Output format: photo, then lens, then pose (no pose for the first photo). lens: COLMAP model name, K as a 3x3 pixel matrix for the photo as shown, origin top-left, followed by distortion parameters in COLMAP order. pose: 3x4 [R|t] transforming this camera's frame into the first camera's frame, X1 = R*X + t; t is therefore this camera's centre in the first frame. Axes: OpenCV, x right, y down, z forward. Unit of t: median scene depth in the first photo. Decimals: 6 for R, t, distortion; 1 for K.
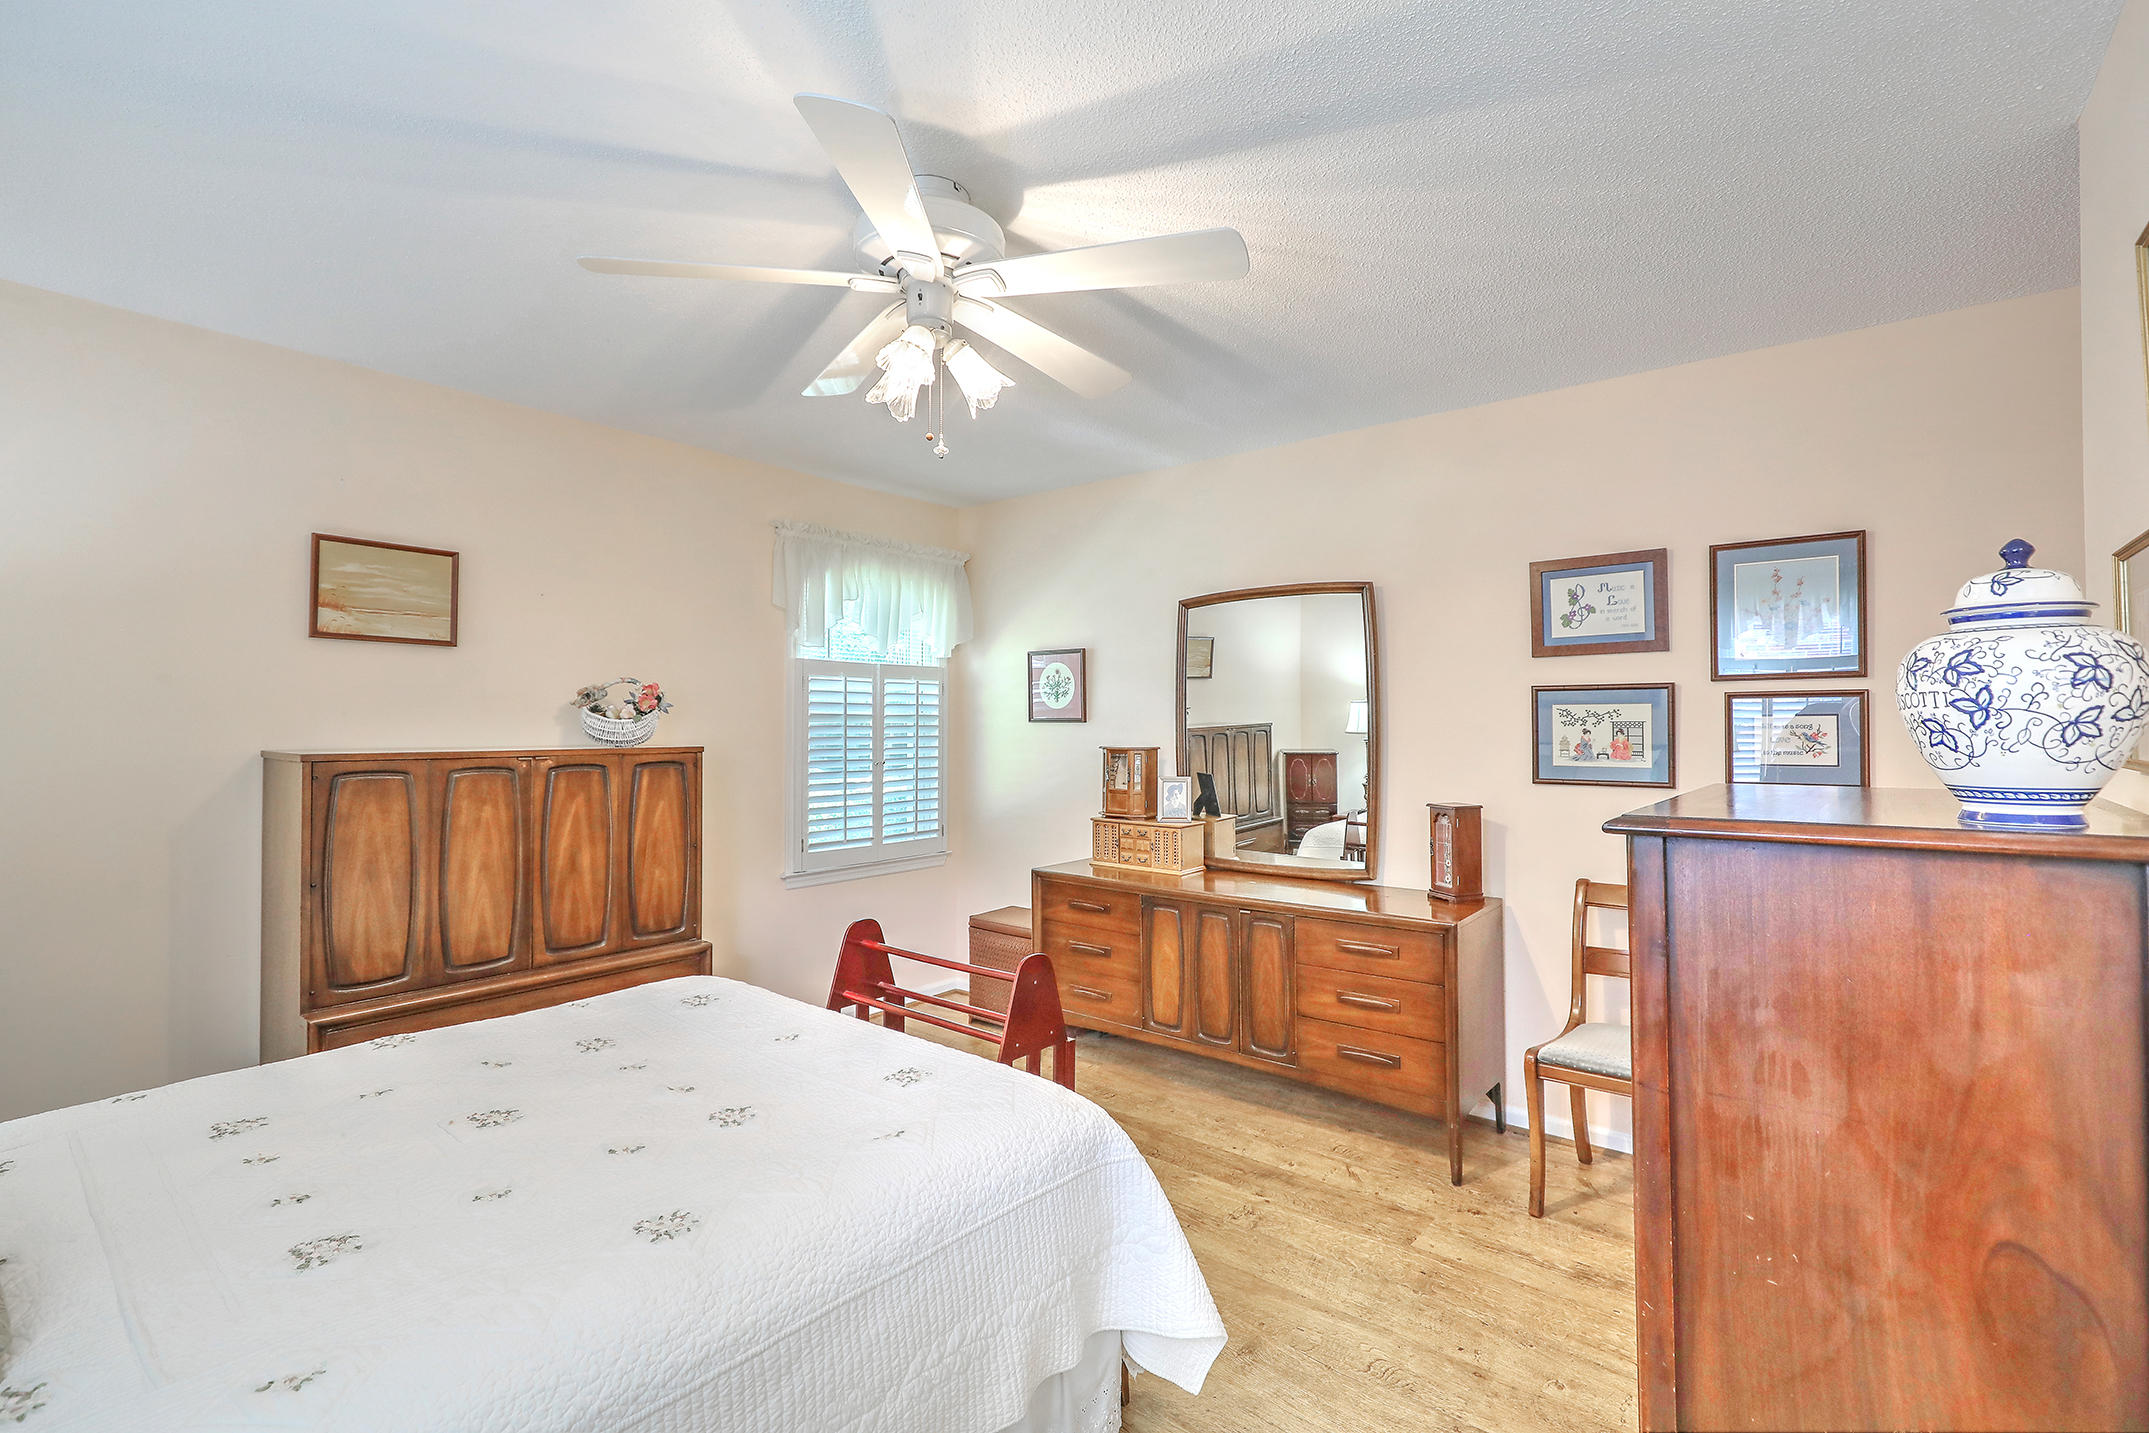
lens RADIAL K [[967.2, 0, 1082.1], [0, 967.2, 721.3], [0, 0, 1]] dist [-0.001940, -0.000490]
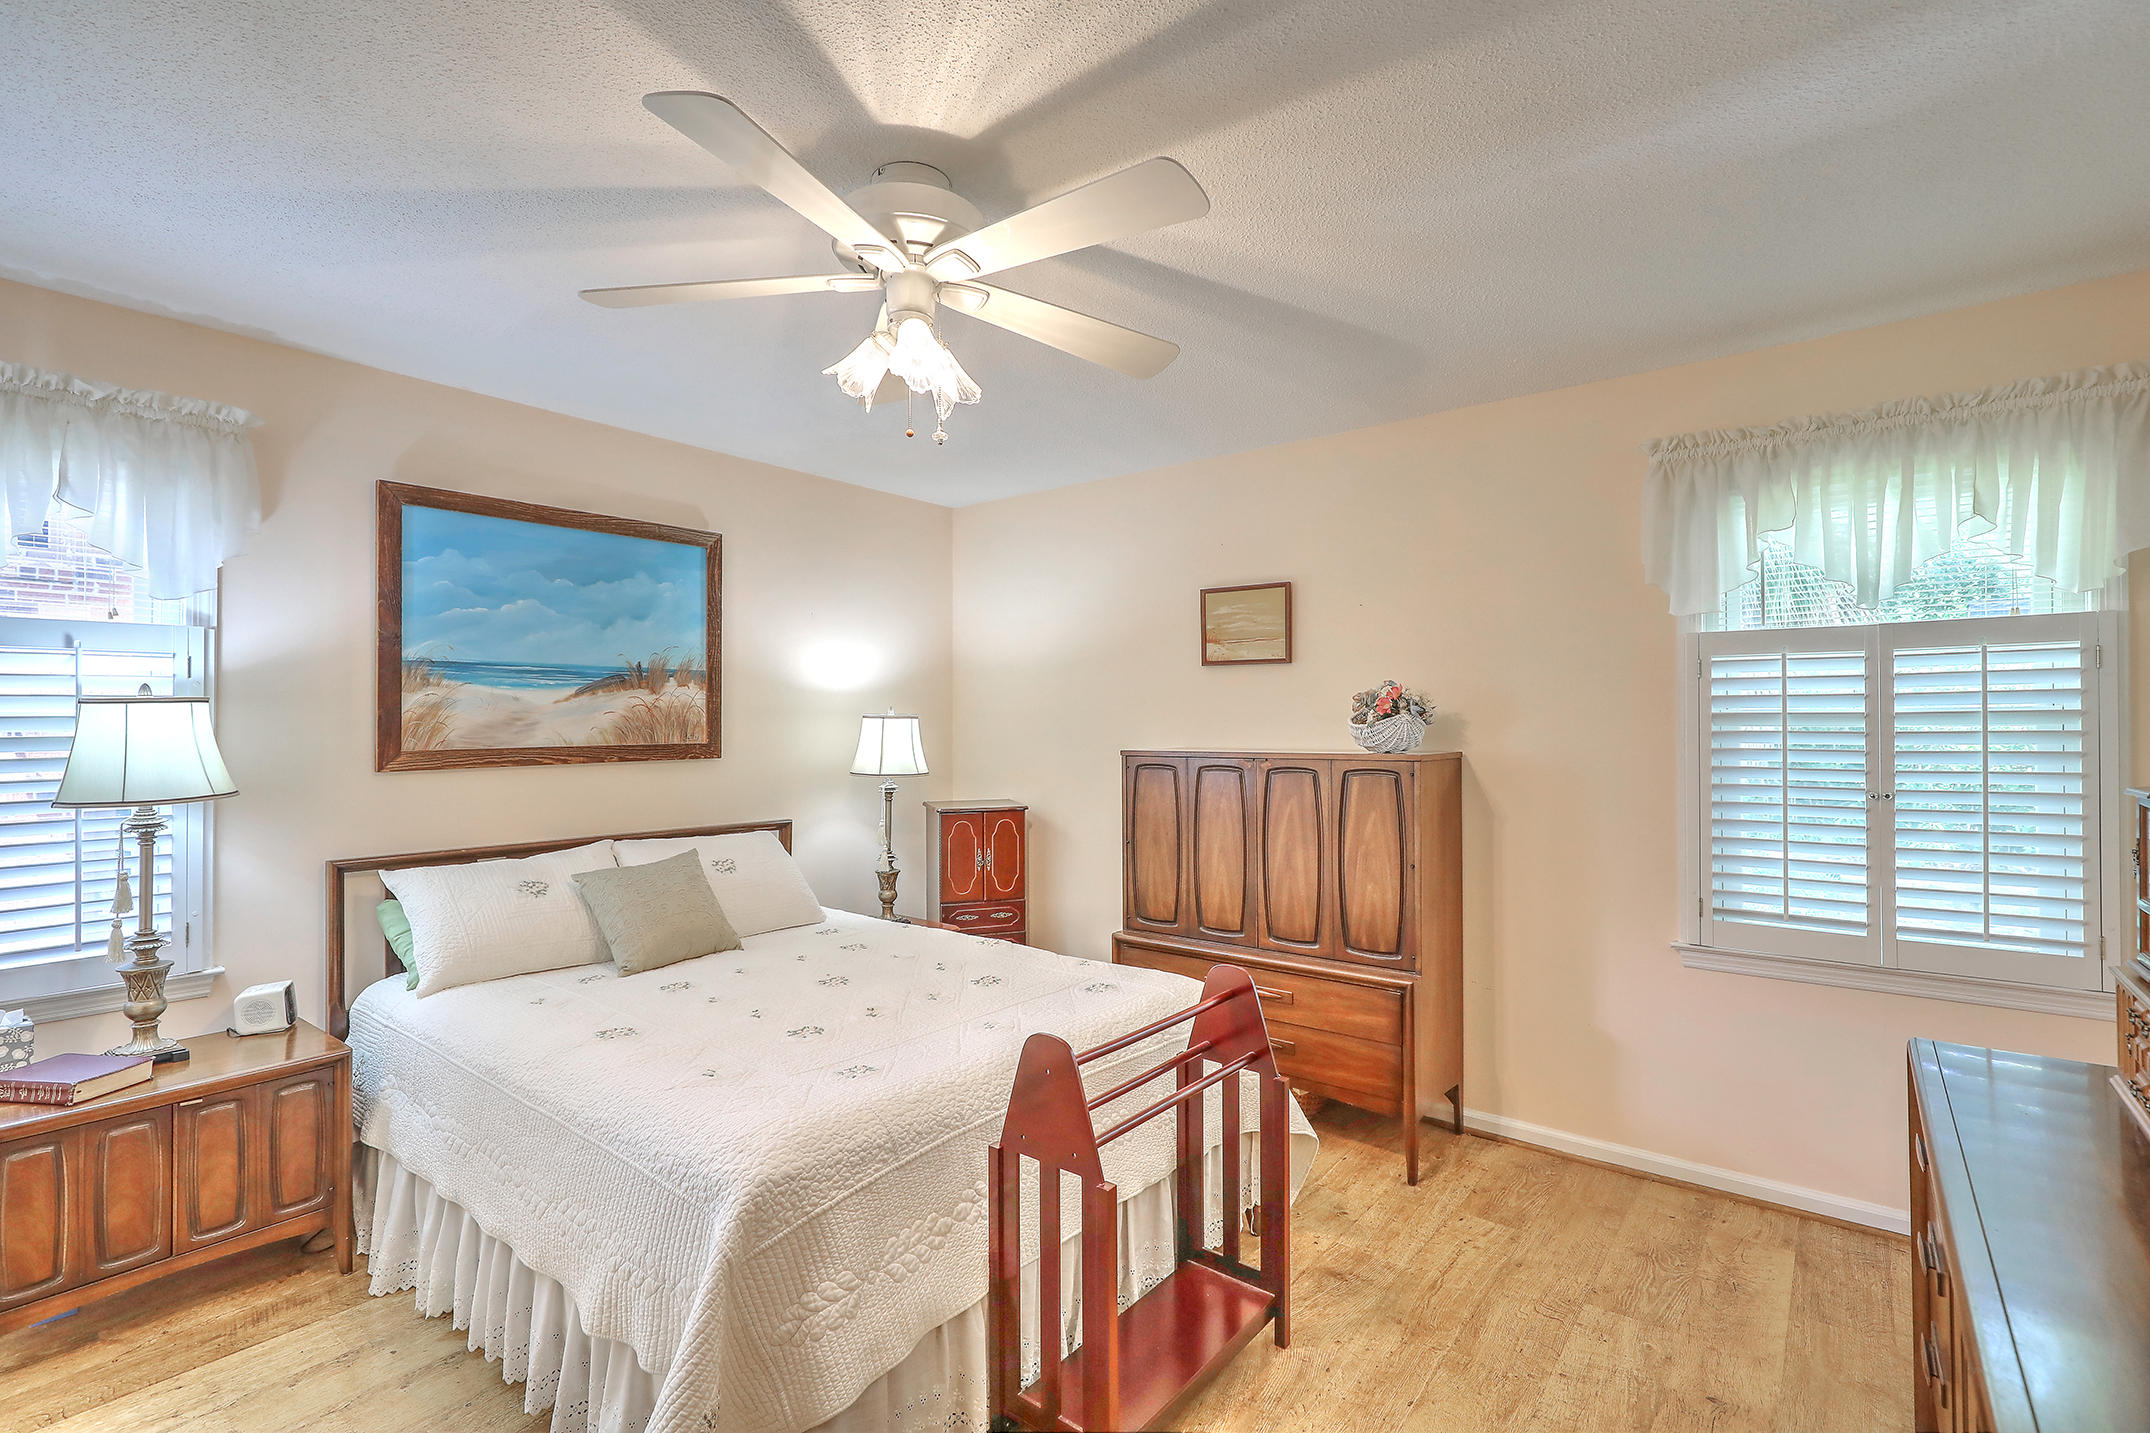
lens RADIAL K [[967.7, 0, 1082.6], [0, 967.7, 721.3], [0, 0, 1]] dist [-0.001940, -0.000490]
pose [[0.011020, -0.009734, -0.999892, 0.534532], [0.002586, 0.999950, -0.009706, 0.003891], [0.999936, -0.002478, 0.011044, 0.769437]]
